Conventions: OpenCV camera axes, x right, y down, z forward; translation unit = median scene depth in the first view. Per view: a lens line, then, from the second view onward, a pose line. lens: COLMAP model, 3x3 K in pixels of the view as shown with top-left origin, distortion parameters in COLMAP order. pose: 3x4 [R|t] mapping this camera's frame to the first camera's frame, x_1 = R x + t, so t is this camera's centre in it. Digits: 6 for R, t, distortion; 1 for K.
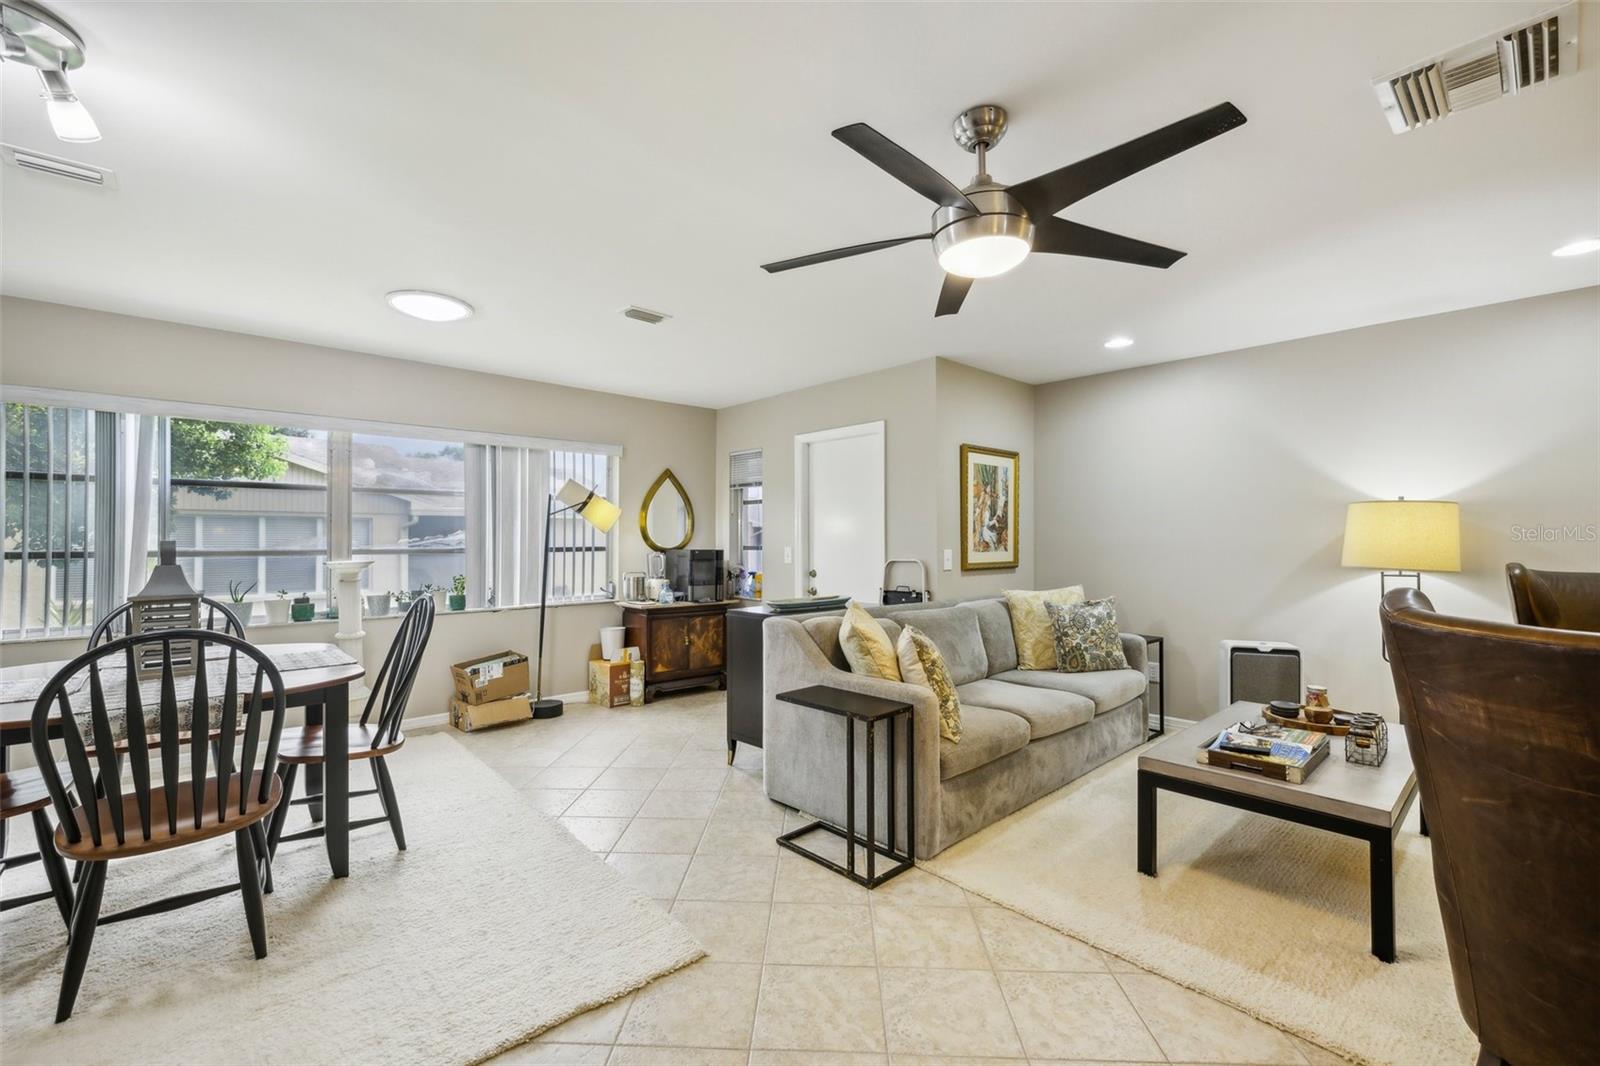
lens RADIAL K [[675.5, 0, 800.0], [0, 675.5, 533.0], [0, 0, 1]] dist [0.000663, 0.000170]
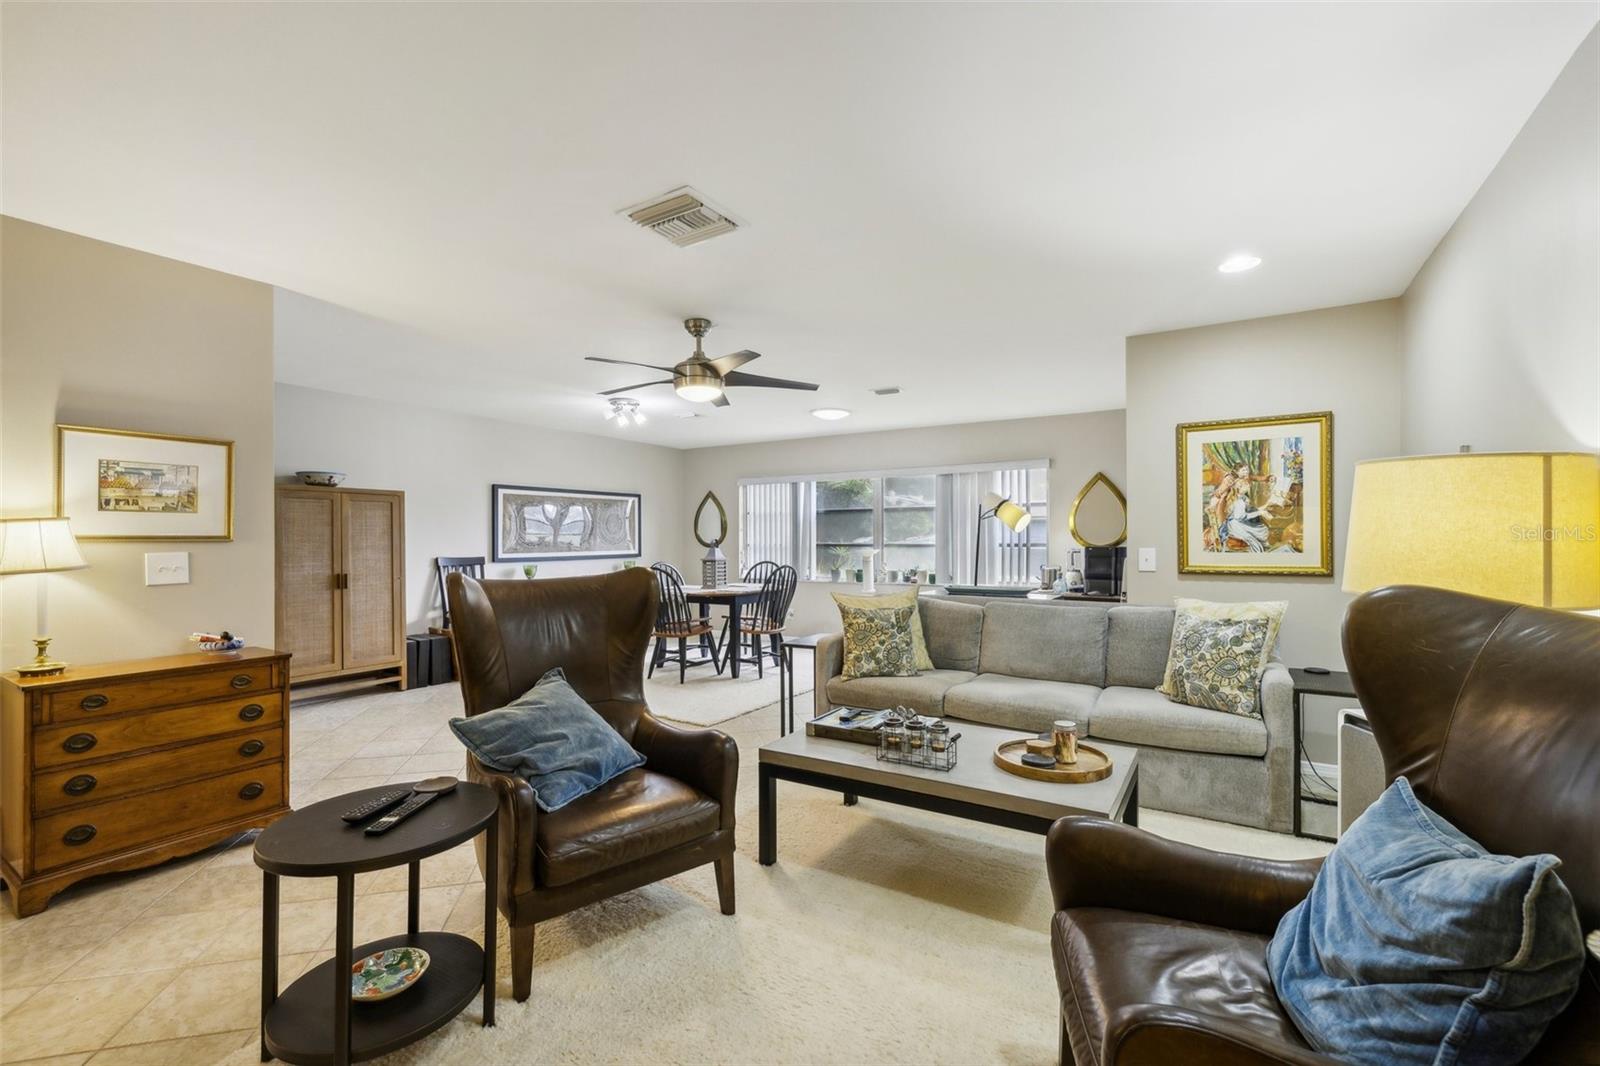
lens RADIAL K [[685.9, 0, 800.0], [0, 685.9, 533.0], [0, 0, 1]] dist [0.001070, 0.000014]
pose [[0.250907, -0.008825, -0.967971, 0.923214], [0.008729, 0.999938, -0.006854, 0.006493], [0.967972, -0.006730, 0.250969, 0.312799]]
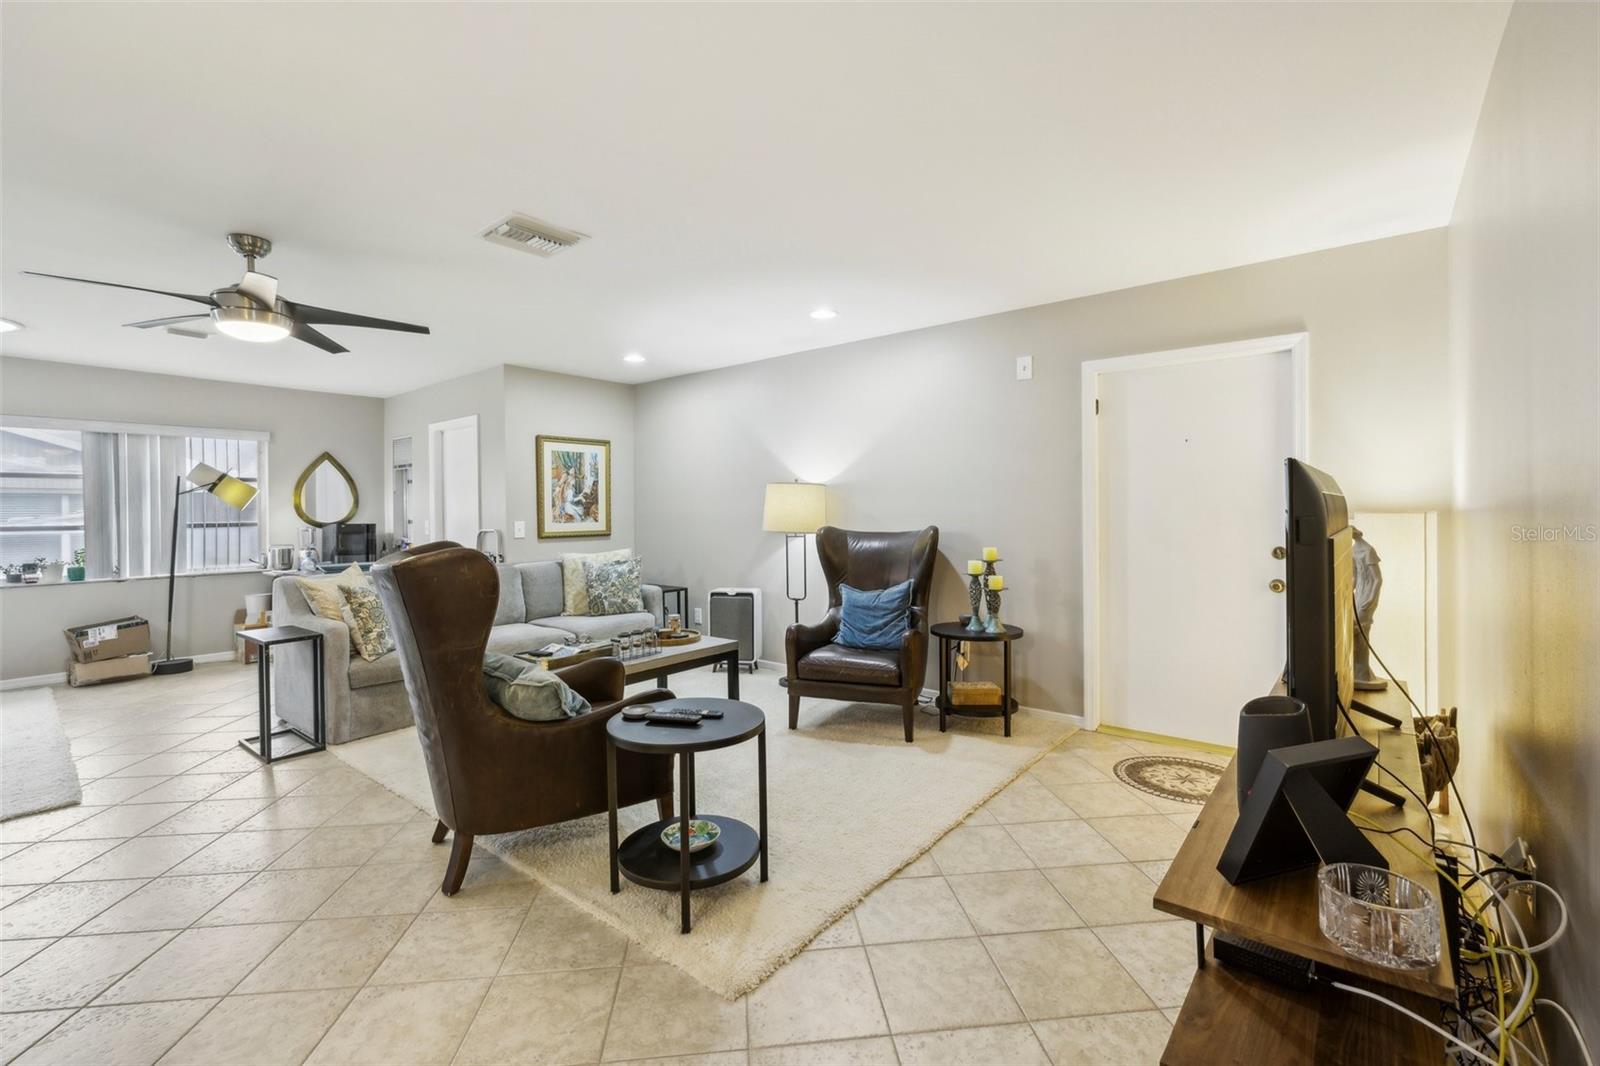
lens RADIAL K [[688.9, 0, 803.2], [0, 688.9, 510.4], [0, 0, 1]] dist [0.000561, -0.000003]
pose [[0.989893, -0.009939, 0.141466, 0.522133], [0.008783, 0.999923, 0.008795, -0.001830], [-0.141543, -0.007464, 0.989904, -0.296881]]
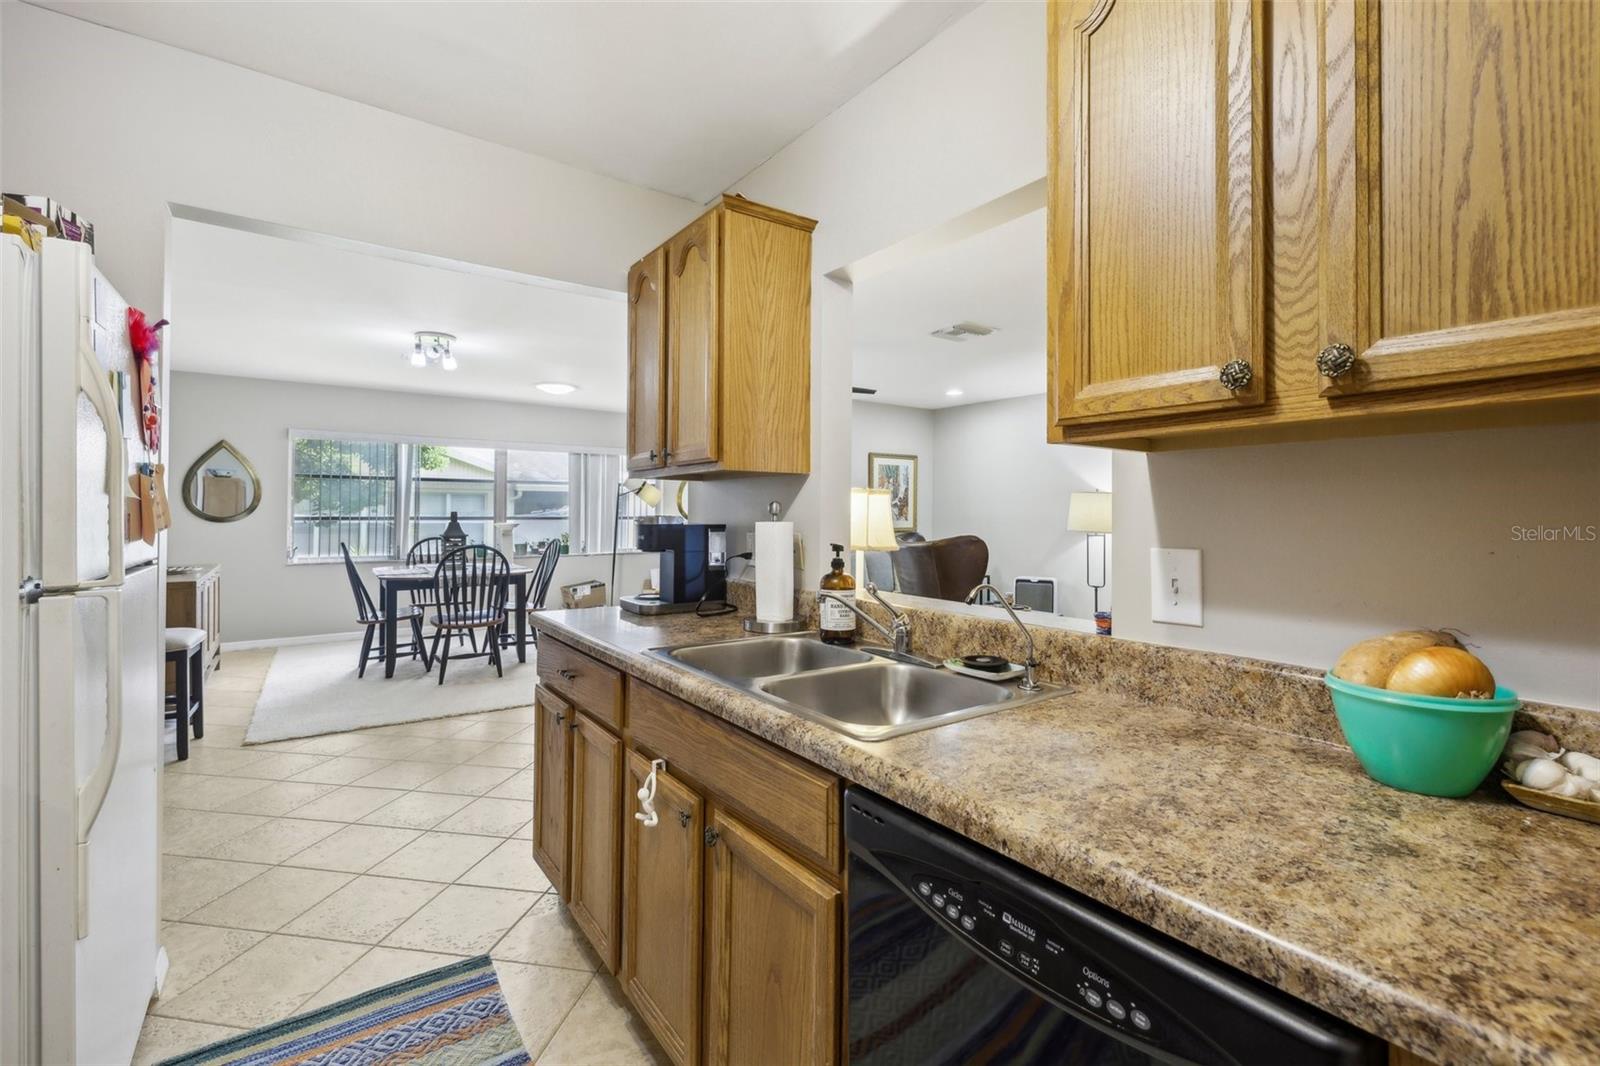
lens RADIAL K [[698.9, 0, 799.4], [0, 698.9, 501.8], [0, 0, 1]] dist [0.000607, -0.000352]
pose [[0.993164, 0.003907, -0.116658, 0.259748], [-0.004548, 0.999976, -0.005233, -0.006871], [0.116635, 0.005728, 0.993158, -0.623611]]
